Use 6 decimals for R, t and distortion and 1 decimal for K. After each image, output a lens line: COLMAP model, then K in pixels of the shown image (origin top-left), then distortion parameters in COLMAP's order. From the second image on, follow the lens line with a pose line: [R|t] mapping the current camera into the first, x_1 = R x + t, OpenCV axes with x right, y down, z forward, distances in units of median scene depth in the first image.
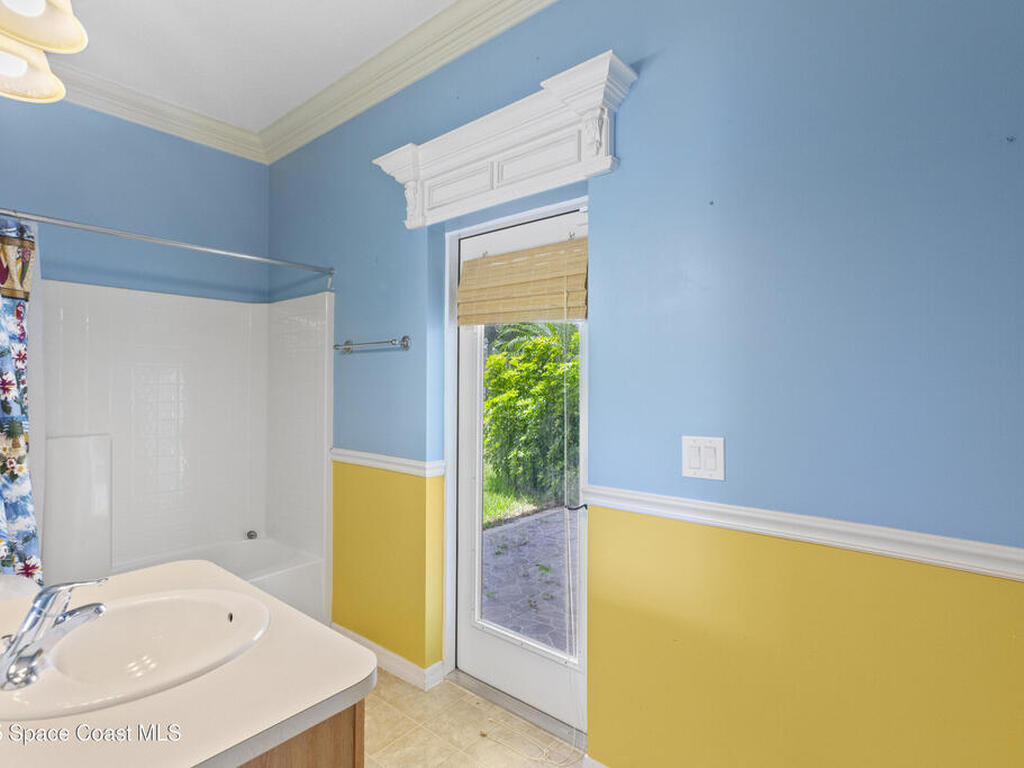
lens RADIAL K [[516.1, 0, 507.5], [0, 516.1, 376.9], [0, 0, 1]] dist [0.000942, 0.000855]
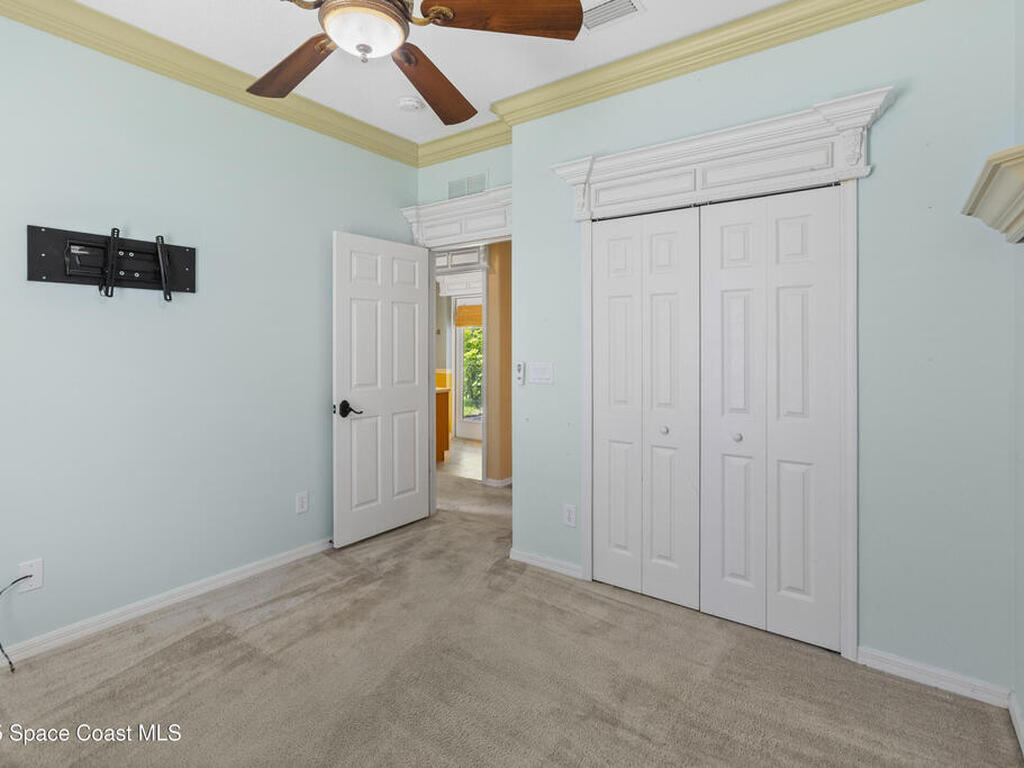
lens RADIAL K [[516.1, 0, 507.5], [0, 516.1, 376.9], [0, 0, 1]] dist [0.000942, 0.000855]
pose [[0.997715, 0.001845, 0.067544, 0.002684], [-0.006684, 0.997420, 0.071478, -0.008320], [-0.067237, -0.071766, 0.995153, -0.852611]]
